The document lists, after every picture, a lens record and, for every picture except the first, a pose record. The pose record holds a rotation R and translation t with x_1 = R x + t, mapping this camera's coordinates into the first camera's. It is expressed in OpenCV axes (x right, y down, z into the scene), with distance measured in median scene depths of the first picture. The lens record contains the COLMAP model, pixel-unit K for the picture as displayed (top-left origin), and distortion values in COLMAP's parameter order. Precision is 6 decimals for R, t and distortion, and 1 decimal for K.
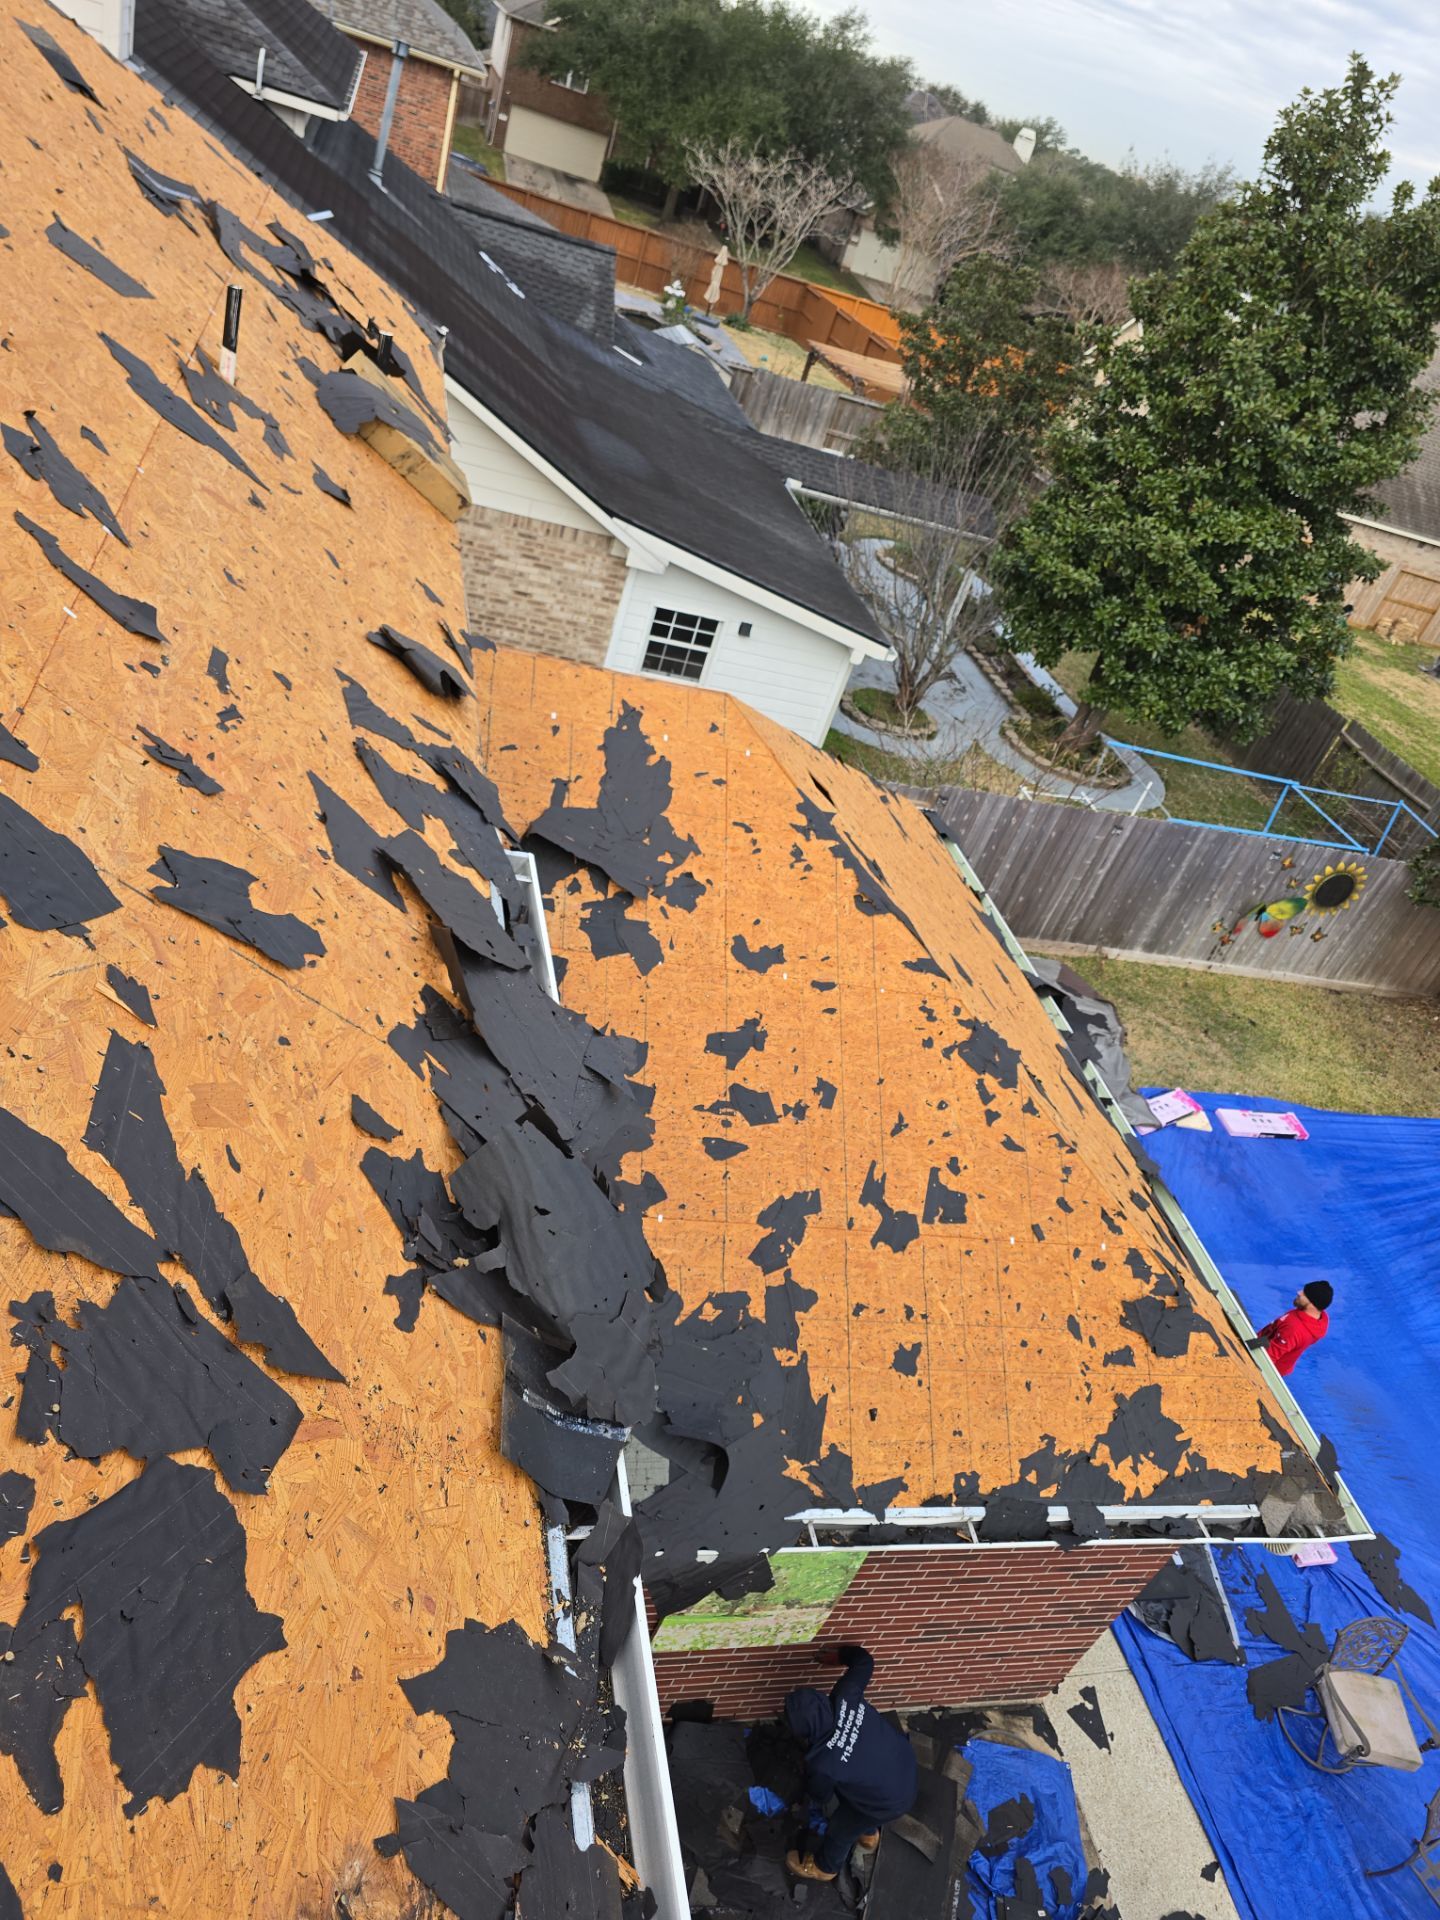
lens RADIAL K [[1273.7, 0, 713.1], [0, 1273.7, 966.2], [0, 0, 1]] dist [0.060813, -0.049819]
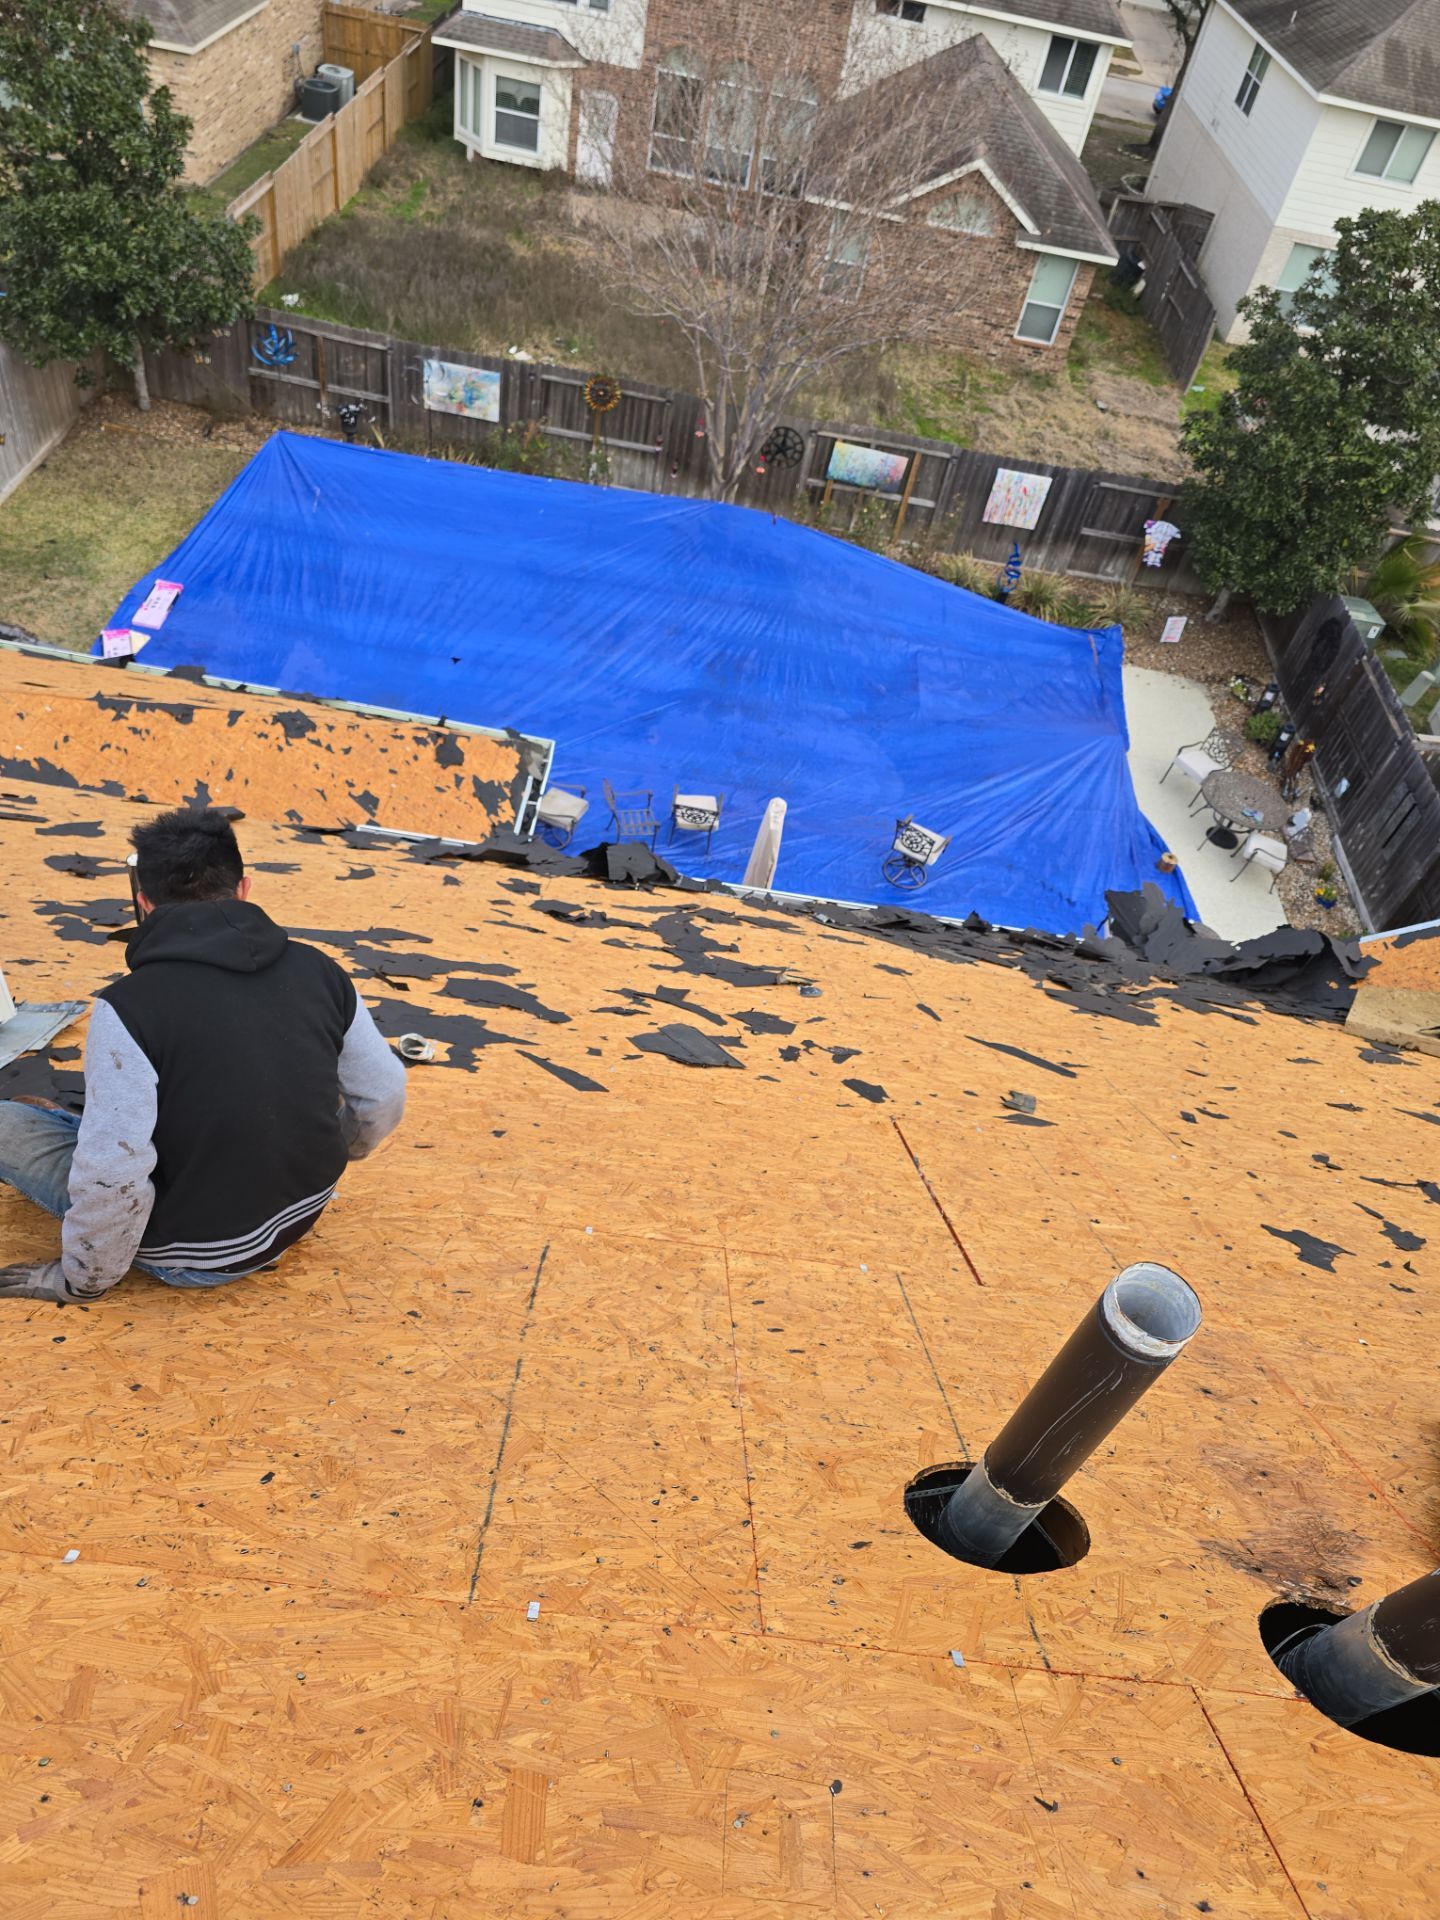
lens RADIAL K [[1273.7, 0, 711.7], [0, 1273.7, 958.6], [0, 0, 1]] dist [0.060813, -0.049819]
pose [[0.295752, -0.839029, 0.456684, -0.726147], [0.495655, 0.543465, 0.677475, -0.716521], [-0.816613, 0.025993, 0.576600, -0.412386]]
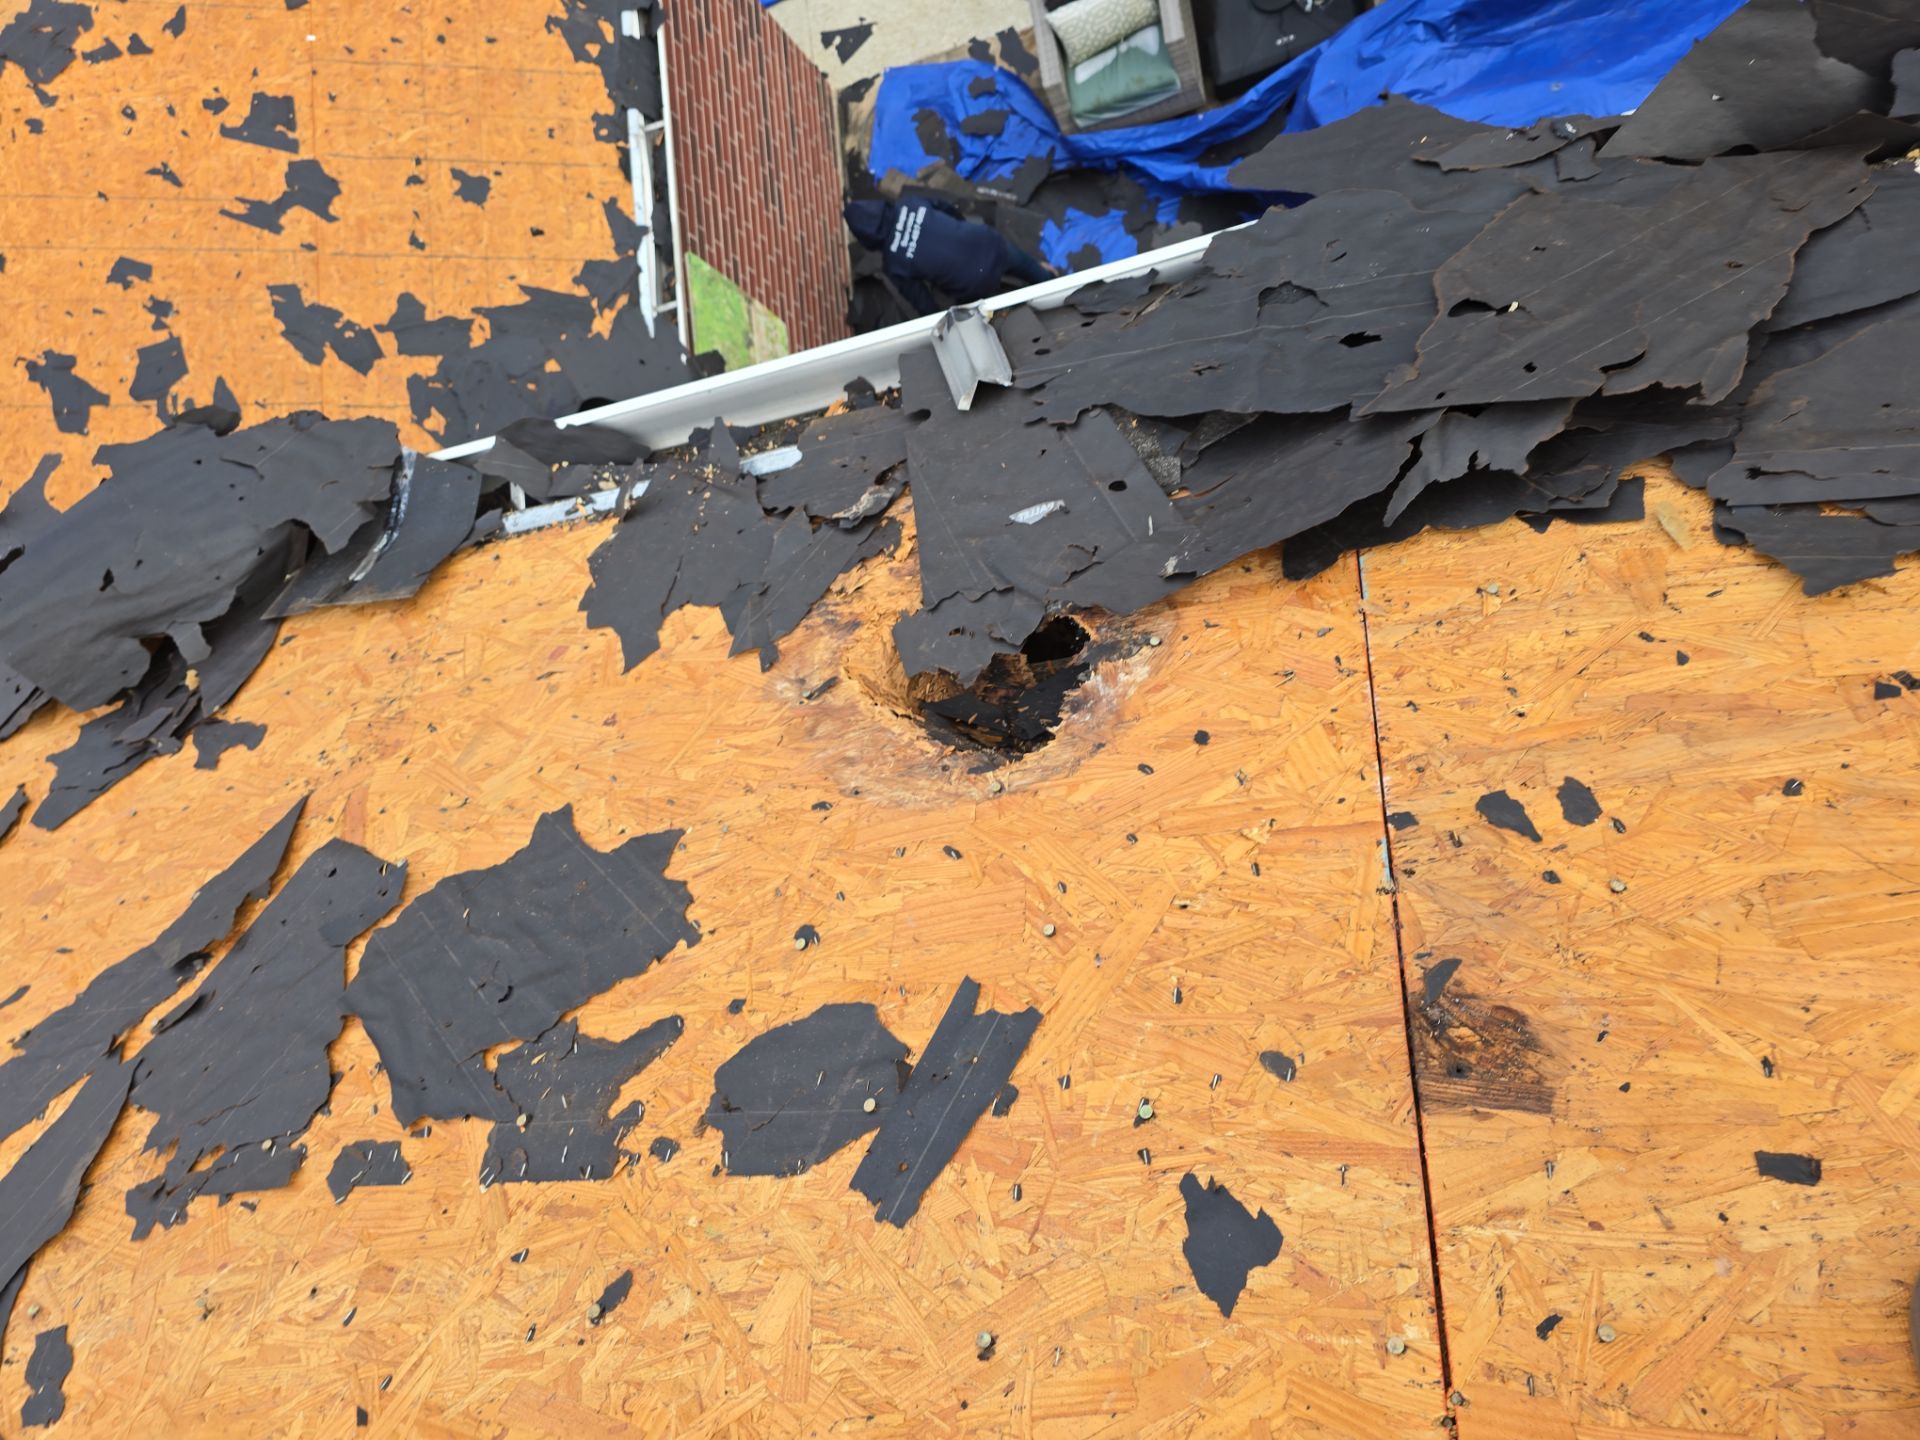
lens RADIAL K [[1273.7, 0, 955.4], [0, 1273.7, 721.2], [0, 0, 1]] dist [0.060813, -0.049819]
pose [[-0.026813, -0.978979, -0.202193, -0.034576], [0.847890, -0.129410, 0.514136, 0.095580], [-0.529494, -0.157652, 0.833536, 0.053839]]
